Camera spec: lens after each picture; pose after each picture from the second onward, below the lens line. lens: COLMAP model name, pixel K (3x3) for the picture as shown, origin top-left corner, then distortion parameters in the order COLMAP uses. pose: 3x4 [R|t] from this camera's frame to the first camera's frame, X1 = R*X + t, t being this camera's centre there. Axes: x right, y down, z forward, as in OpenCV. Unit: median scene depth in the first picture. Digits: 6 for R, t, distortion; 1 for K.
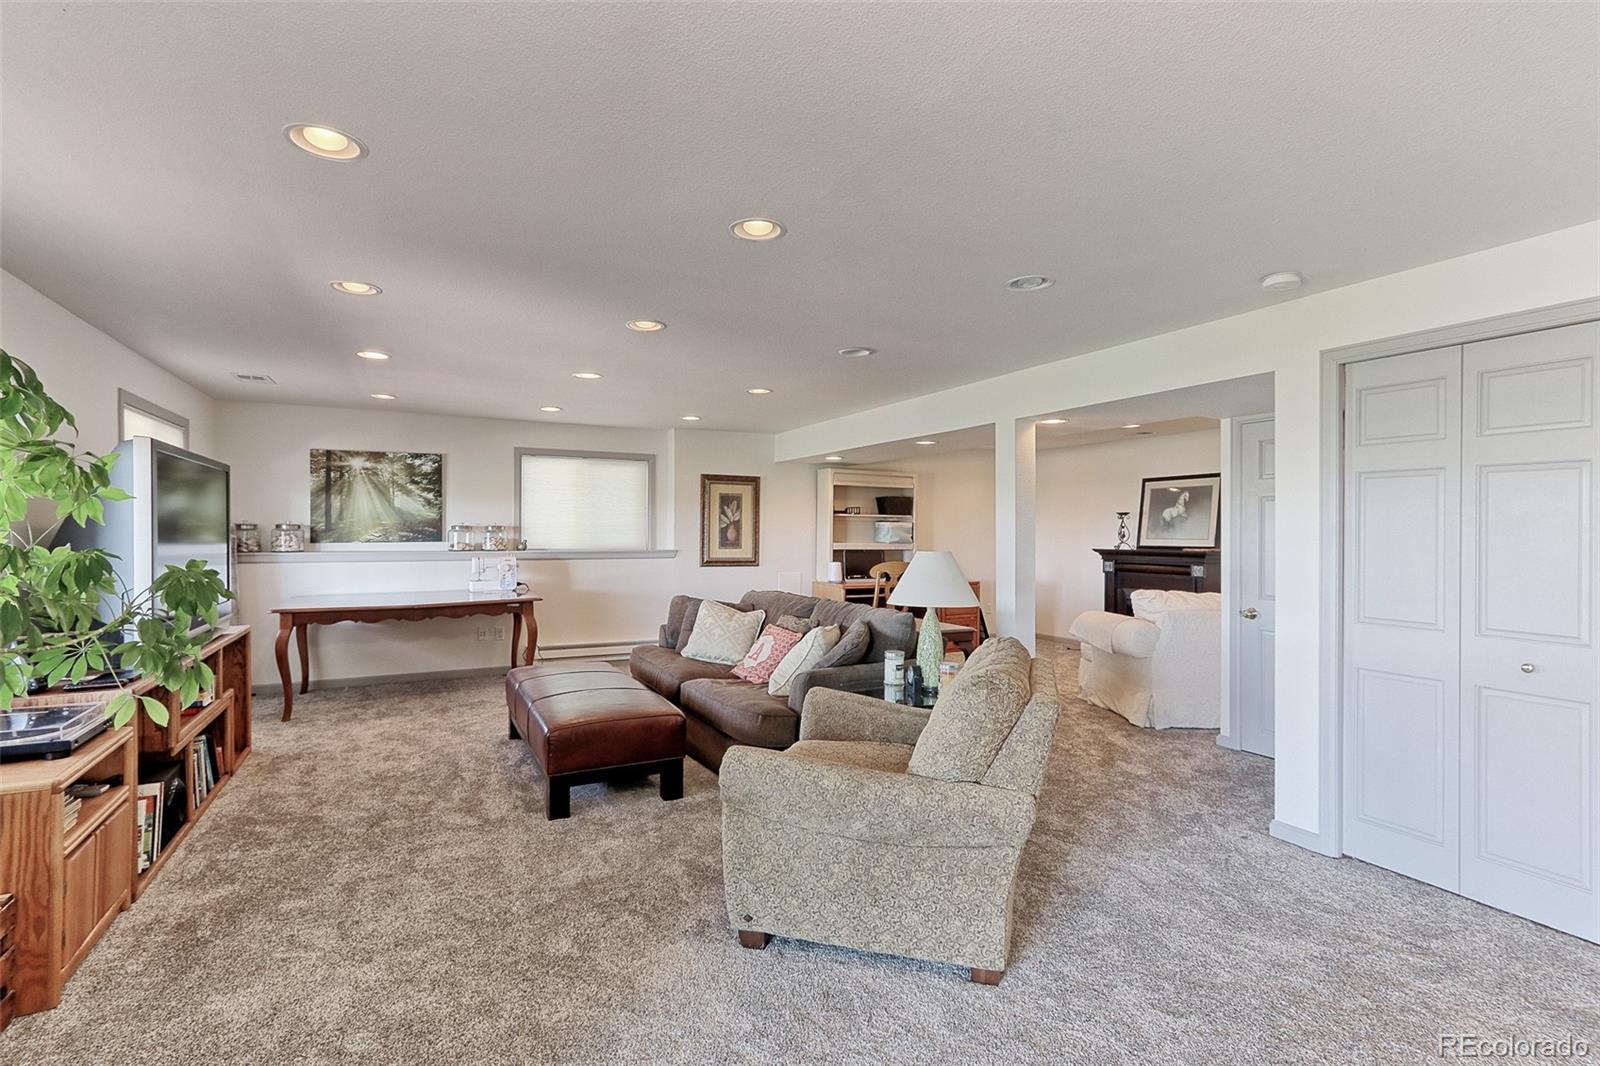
lens RADIAL K [[749.4, 0, 785.2], [0, 749.4, 529.9], [0, 0, 1]] dist [-0.001481, 0.005888]
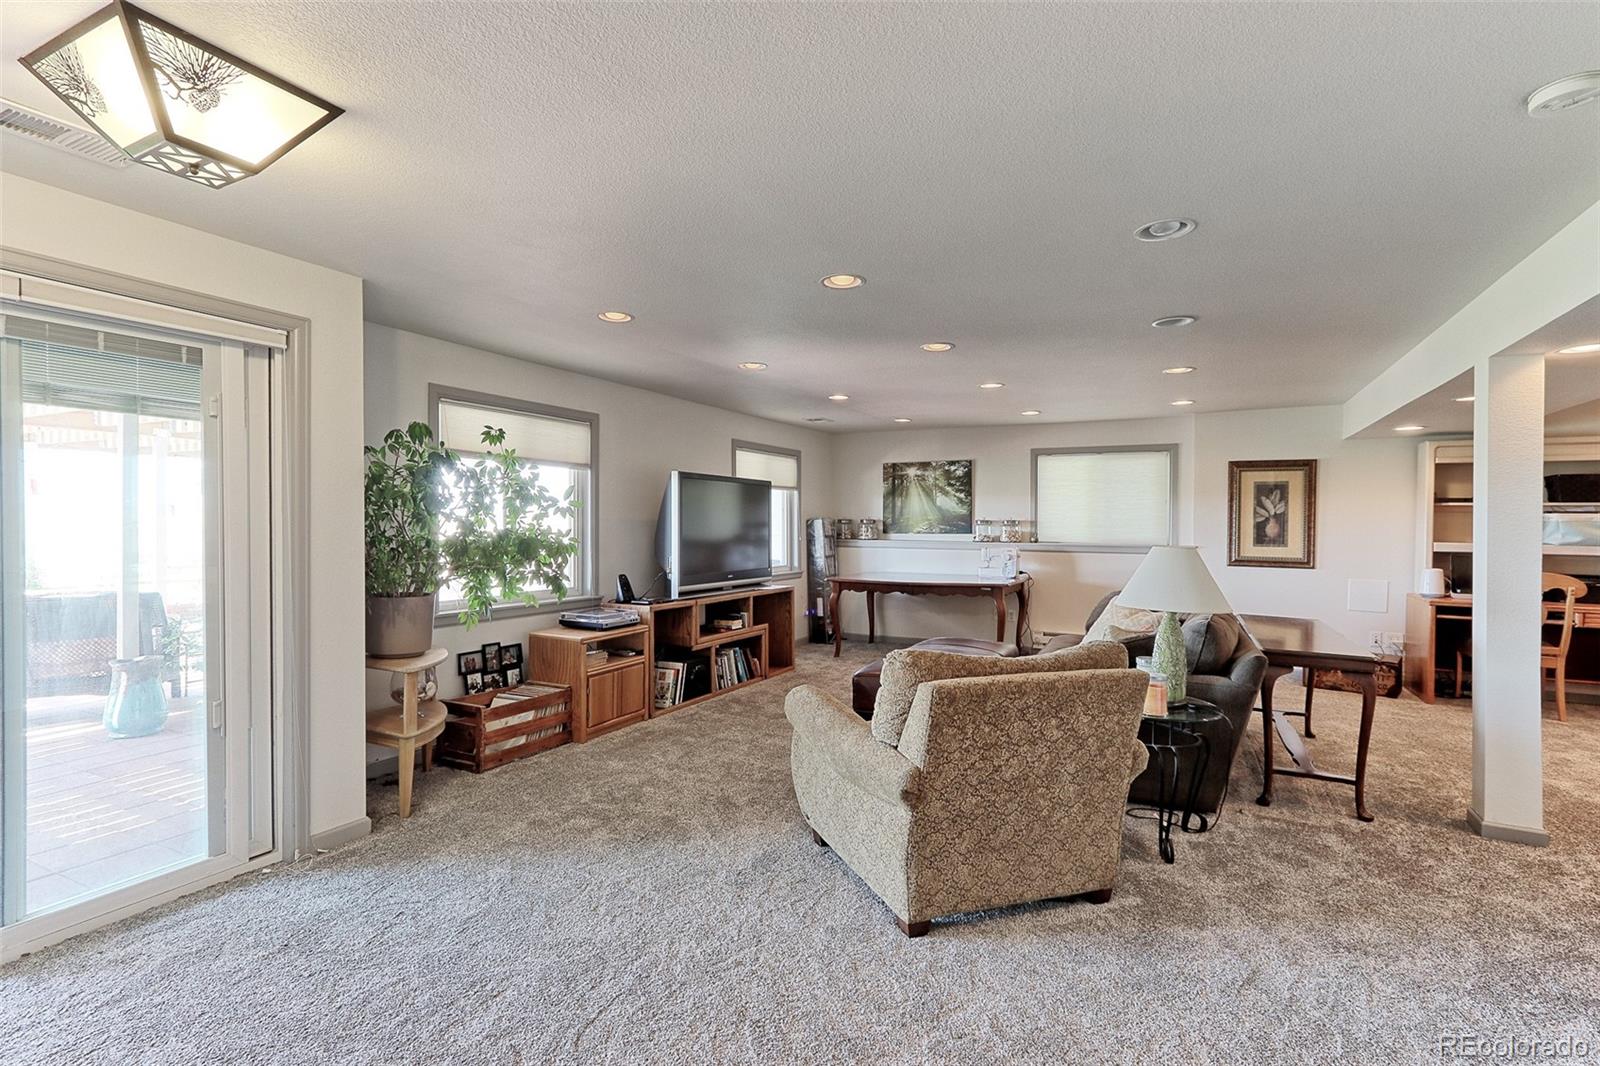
lens RADIAL K [[749.4, 0, 791.5], [0, 749.4, 537.6], [0, 0, 1]] dist [-0.001481, 0.005888]
pose [[0.591922, 0.016385, -0.805829, 0.336602], [-0.002643, 0.999827, 0.018389, 0.000805], [0.805991, -0.008755, 0.591863, 0.066966]]
